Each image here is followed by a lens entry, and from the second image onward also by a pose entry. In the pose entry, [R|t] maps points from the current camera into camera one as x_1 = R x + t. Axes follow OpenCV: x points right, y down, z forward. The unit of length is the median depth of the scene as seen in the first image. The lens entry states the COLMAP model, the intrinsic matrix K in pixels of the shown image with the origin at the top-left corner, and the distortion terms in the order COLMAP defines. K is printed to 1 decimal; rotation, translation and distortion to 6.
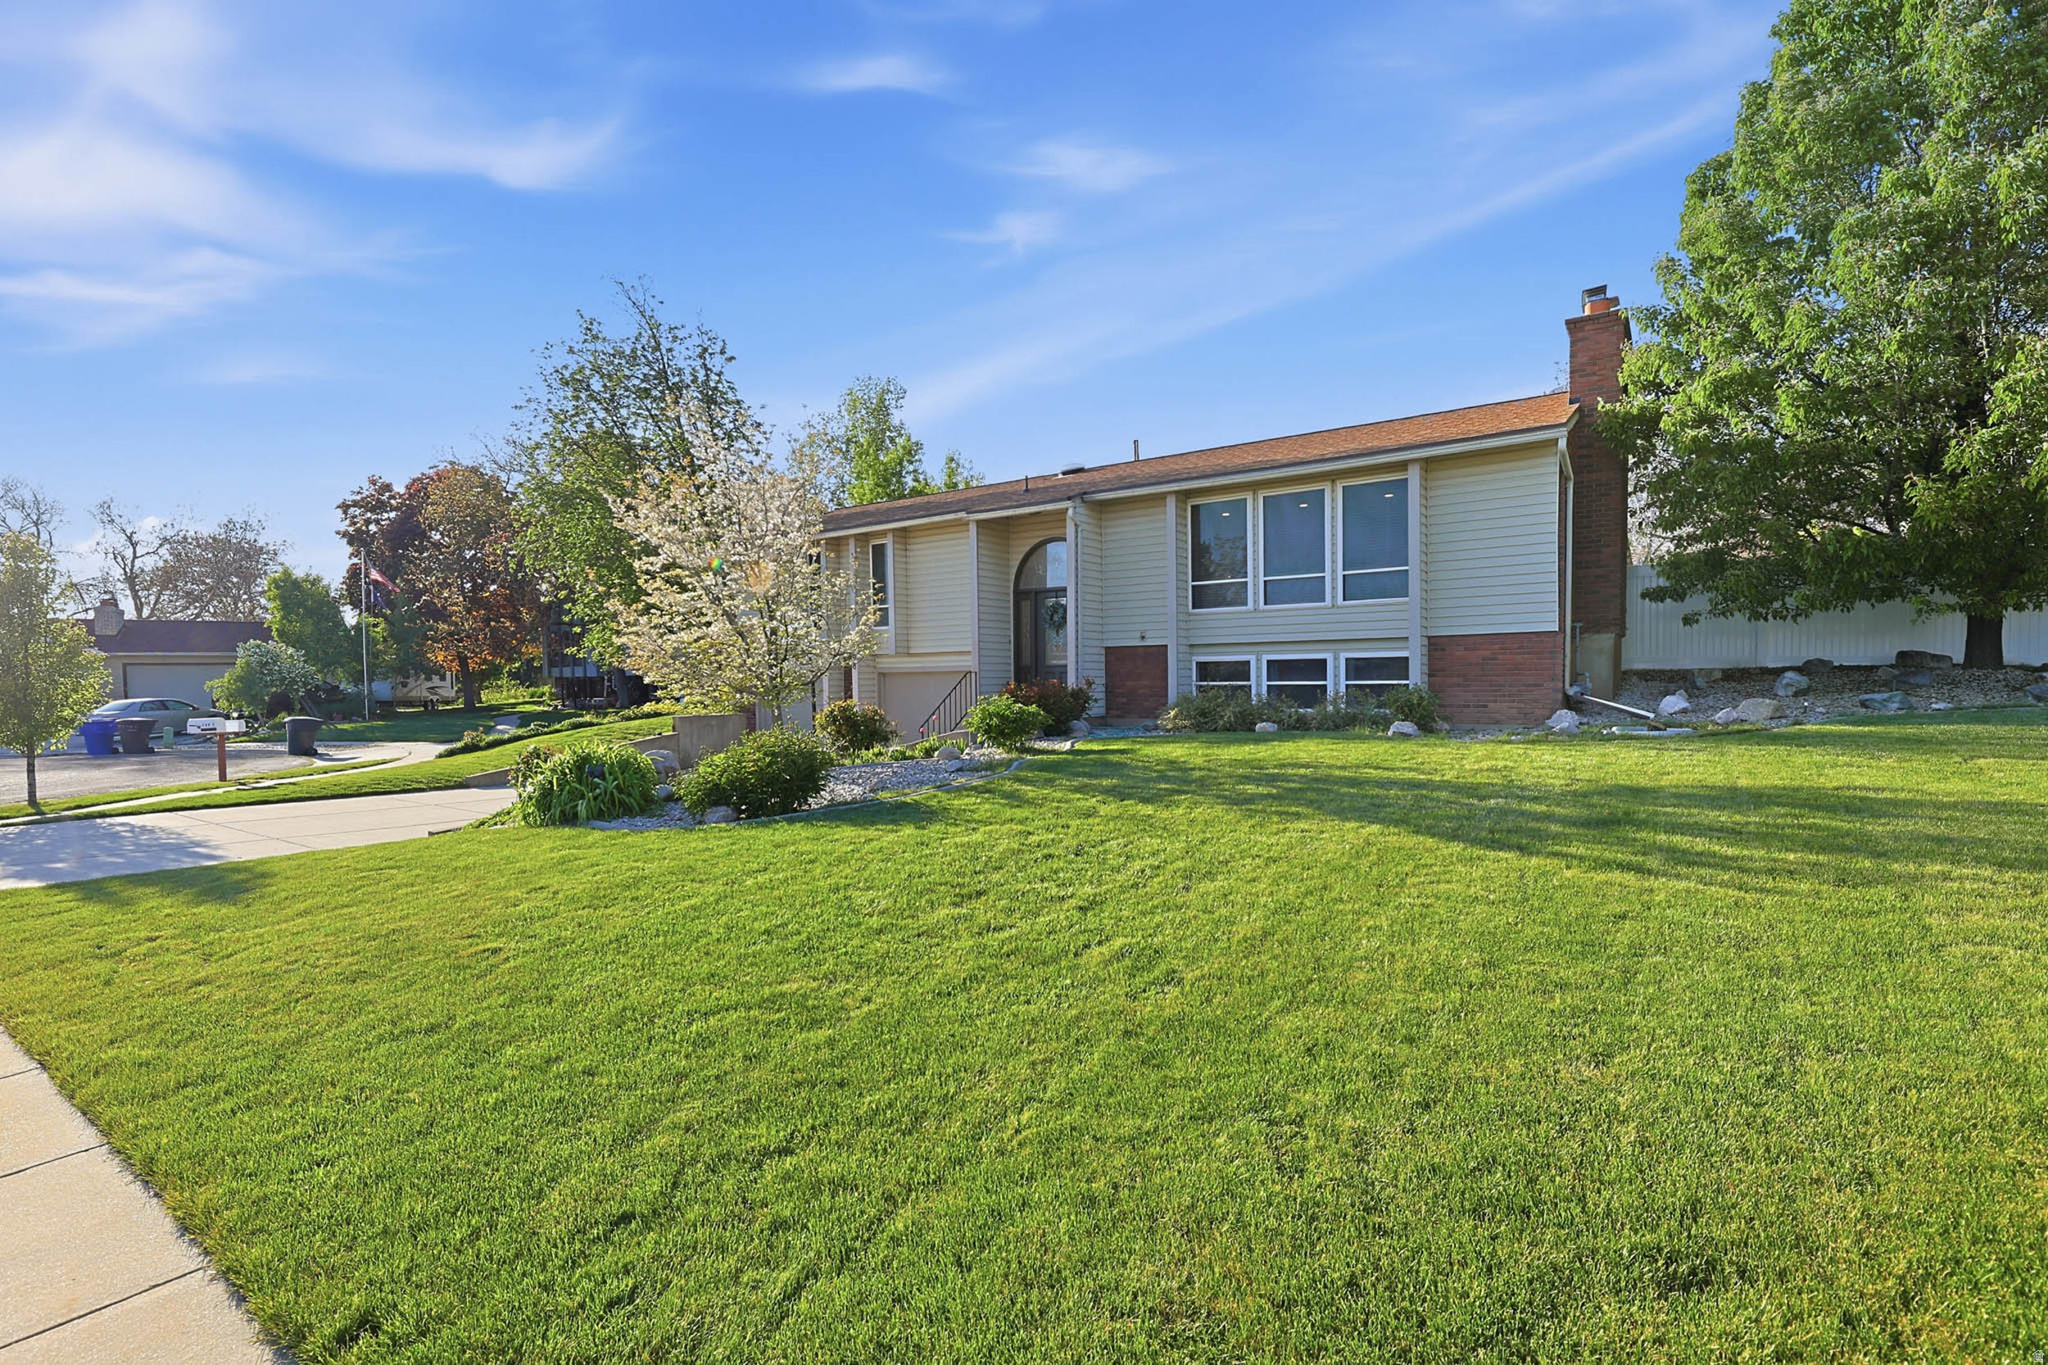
lens RADIAL K [[921.8, 0, 1035.5], [0, 921.8, 692.3], [0, 0, 1]] dist [-0.001468, -0.003557]
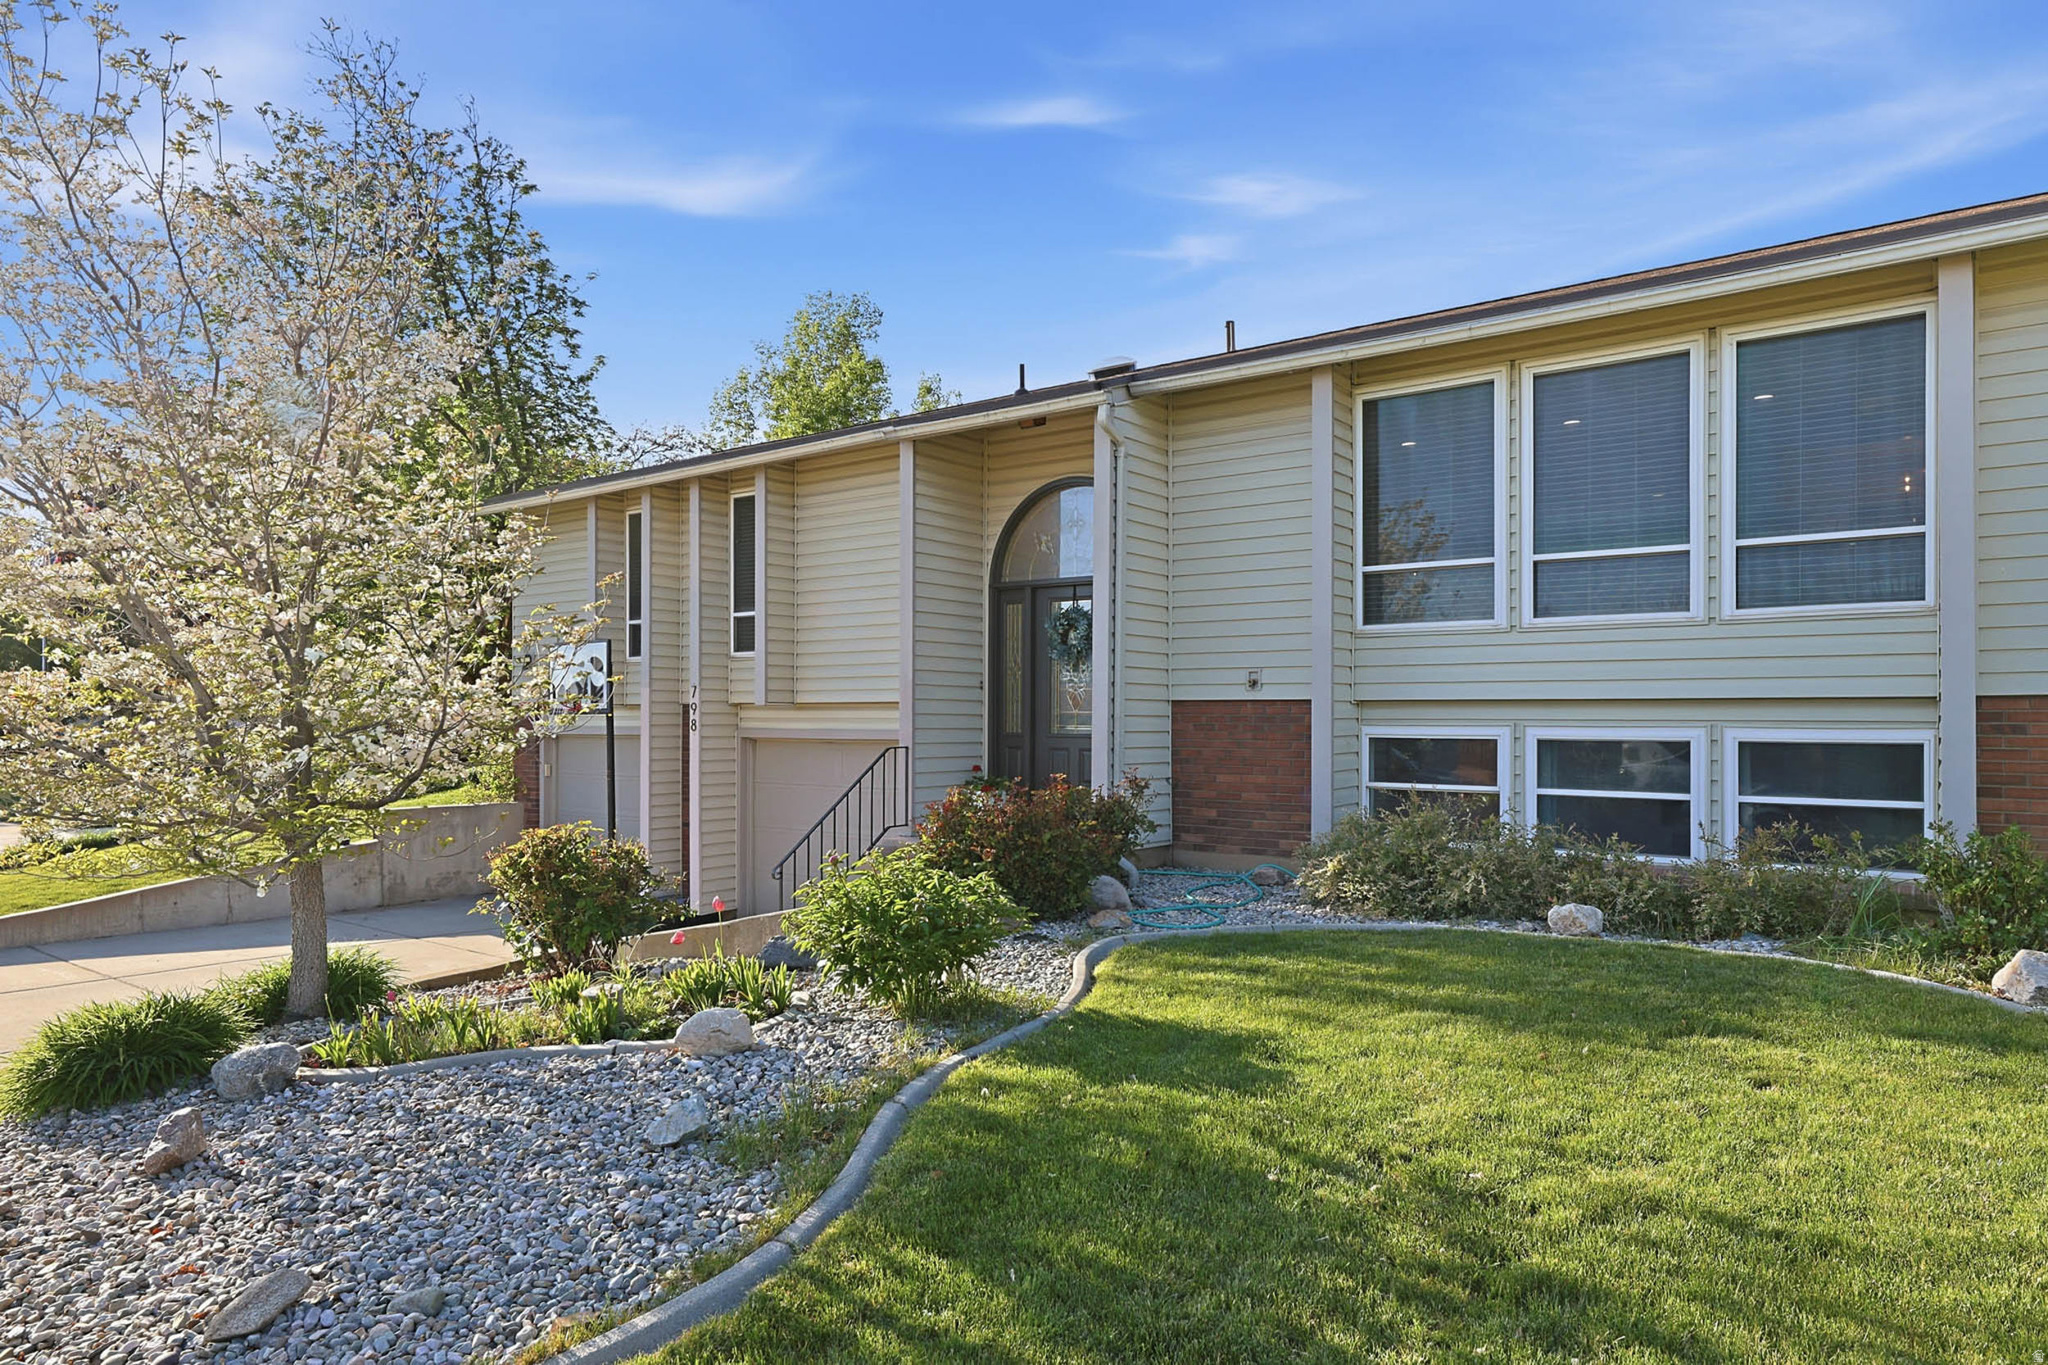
lens RADIAL K [[1168.0, 0, 1024.0], [0, 1168.0, 682.5], [0, 0, 1]] dist [-0.020610, 0.000423]
pose [[0.998967, 0.014944, -0.042911, 0.025072], [-0.016825, 0.998898, -0.043806, -0.032186], [0.042209, 0.044482, 0.998118, 0.405895]]
